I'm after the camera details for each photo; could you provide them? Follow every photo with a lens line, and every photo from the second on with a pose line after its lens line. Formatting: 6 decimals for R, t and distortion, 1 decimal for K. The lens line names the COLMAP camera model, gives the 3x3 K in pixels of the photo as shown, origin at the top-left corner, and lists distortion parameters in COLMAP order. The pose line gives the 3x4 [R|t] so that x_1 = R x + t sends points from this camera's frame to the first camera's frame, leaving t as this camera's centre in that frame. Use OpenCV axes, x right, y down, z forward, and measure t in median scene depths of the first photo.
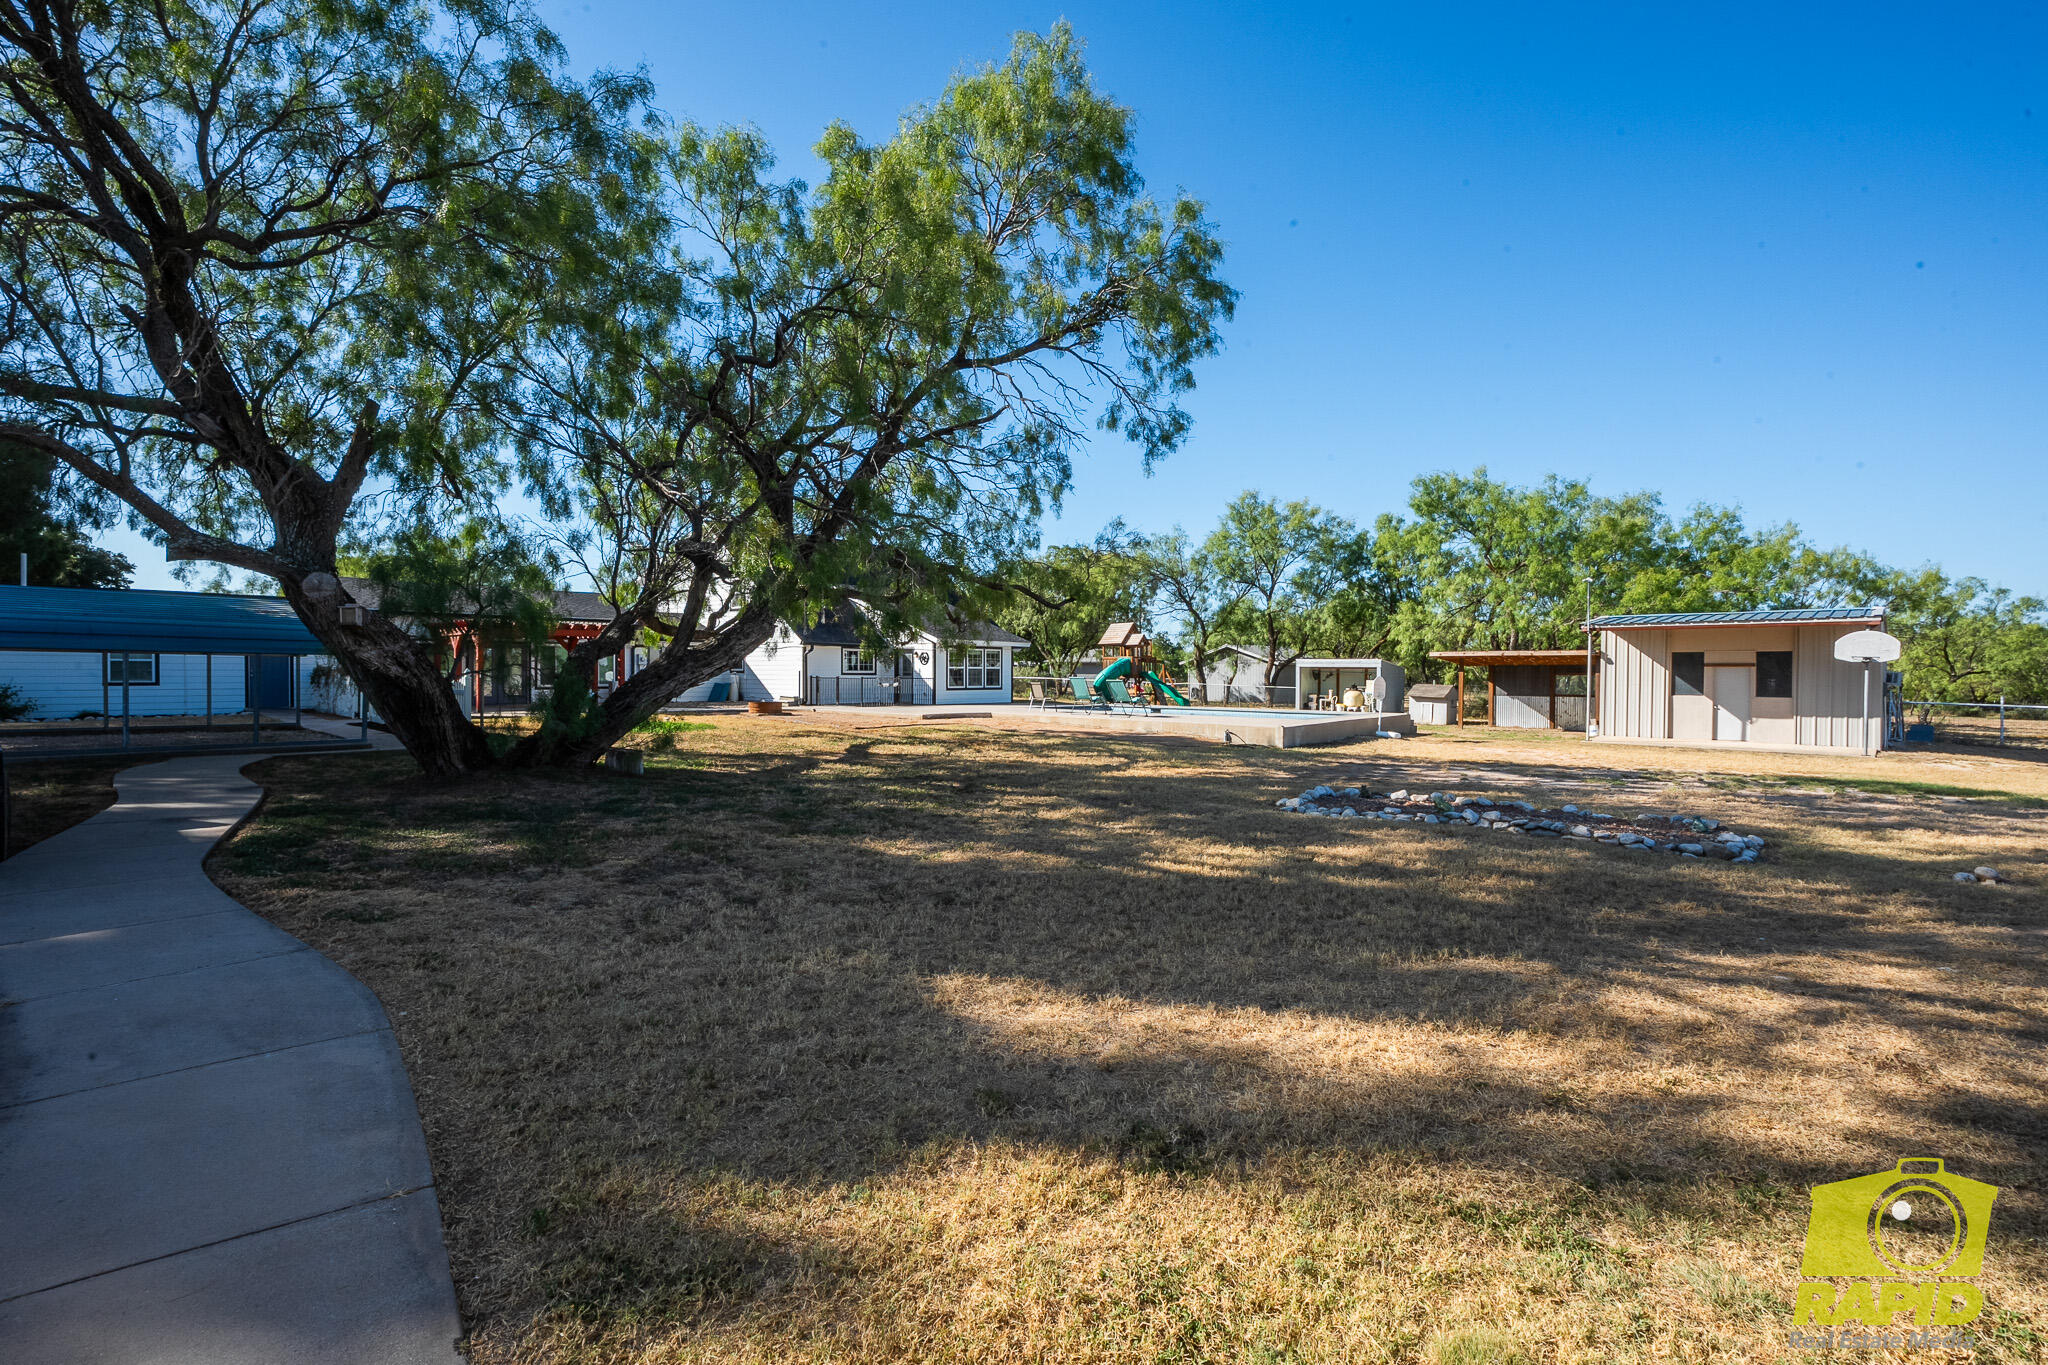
lens RADIAL K [[898.1, 0, 1024.0], [0, 898.1, 682.5], [0, 0, 1]] dist [-0.016488, 0.000112]
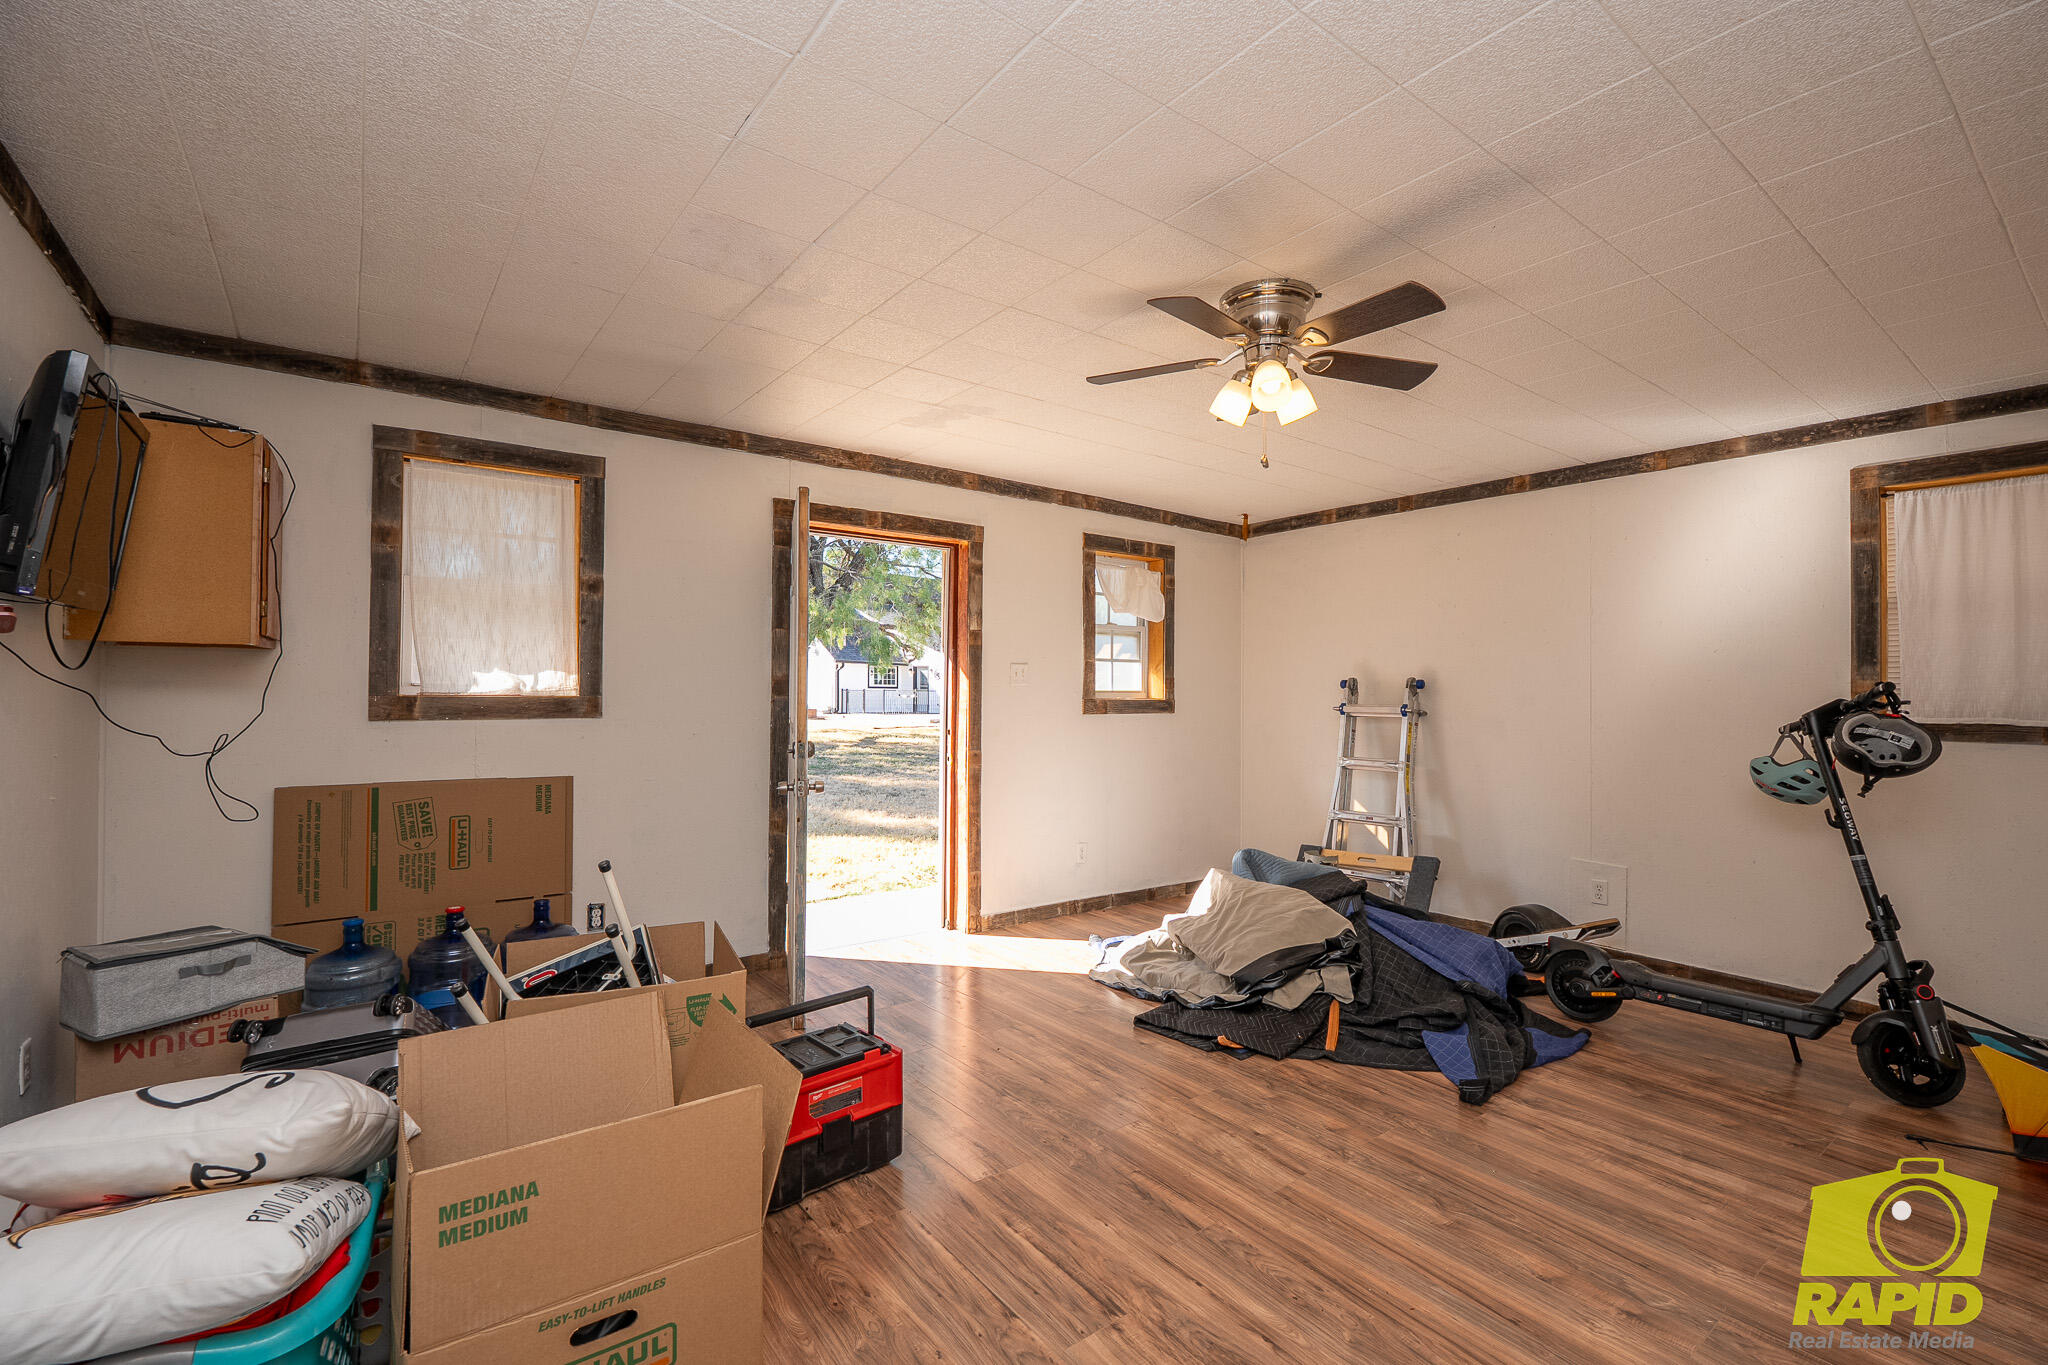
lens RADIAL K [[898.1, 0, 1024.0], [0, 898.1, 682.5], [0, 0, 1]] dist [-0.016488, 0.000112]
pose [[0.999080, -0.000865, -0.042869, 0.047841], [0.000008, 0.999800, -0.019986, 0.006989], [0.042878, 0.019967, 0.998881, -0.154156]]
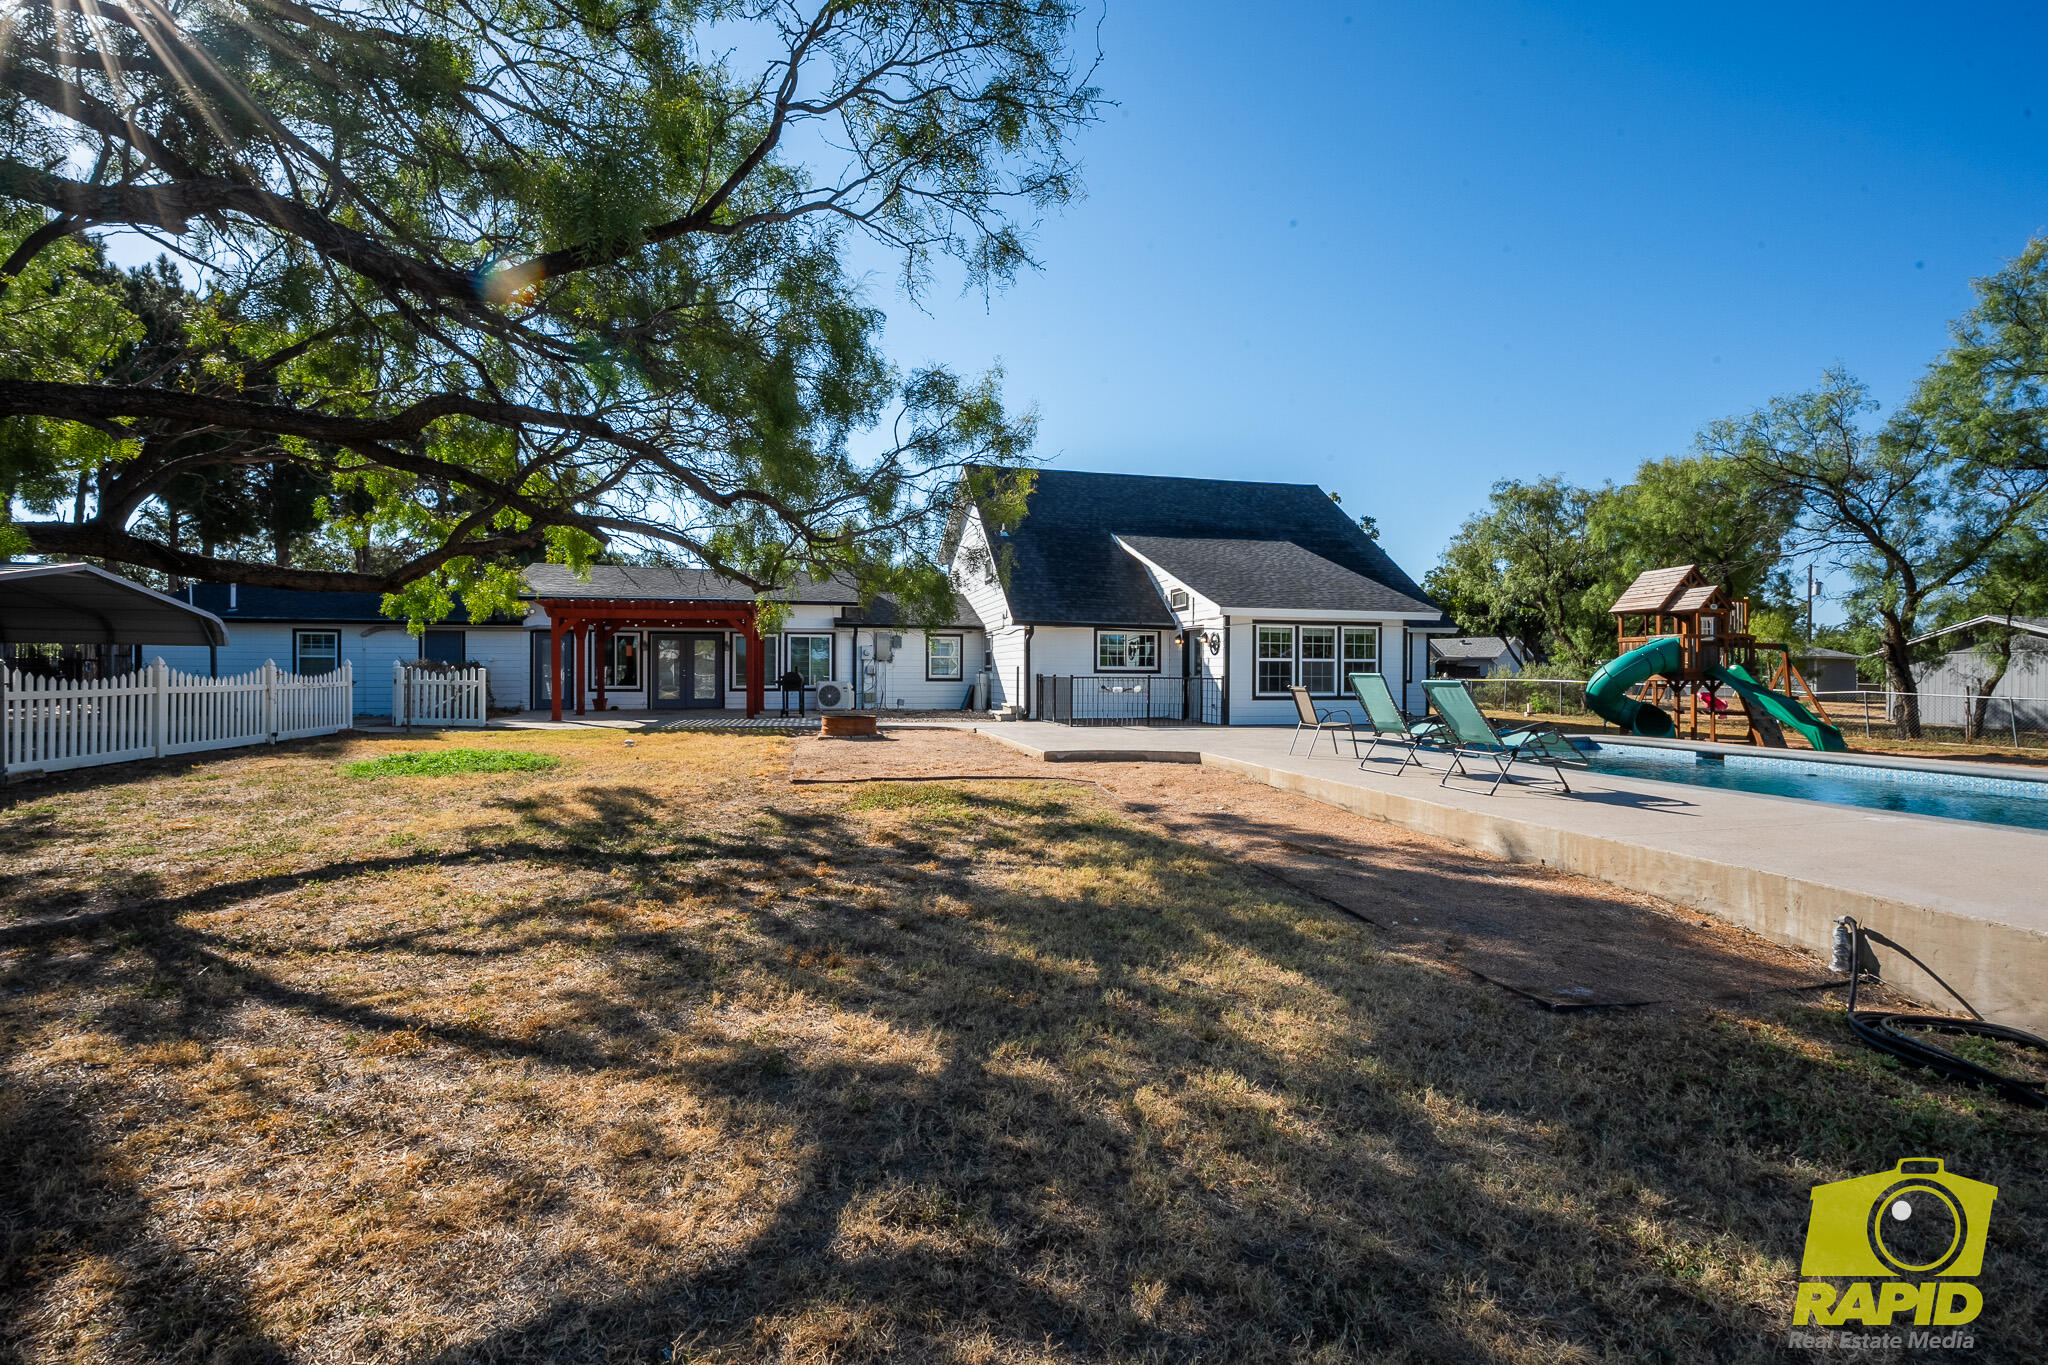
lens RADIAL K [[898.1, 0, 1024.0], [0, 898.1, 682.5], [0, 0, 1]] dist [-0.016488, 0.000112]
pose [[0.813164, 0.009320, -0.581960, 0.108735], [-0.010742, 0.999942, 0.001004, -0.000957], [0.581936, 0.005435, 0.813217, 0.413196]]
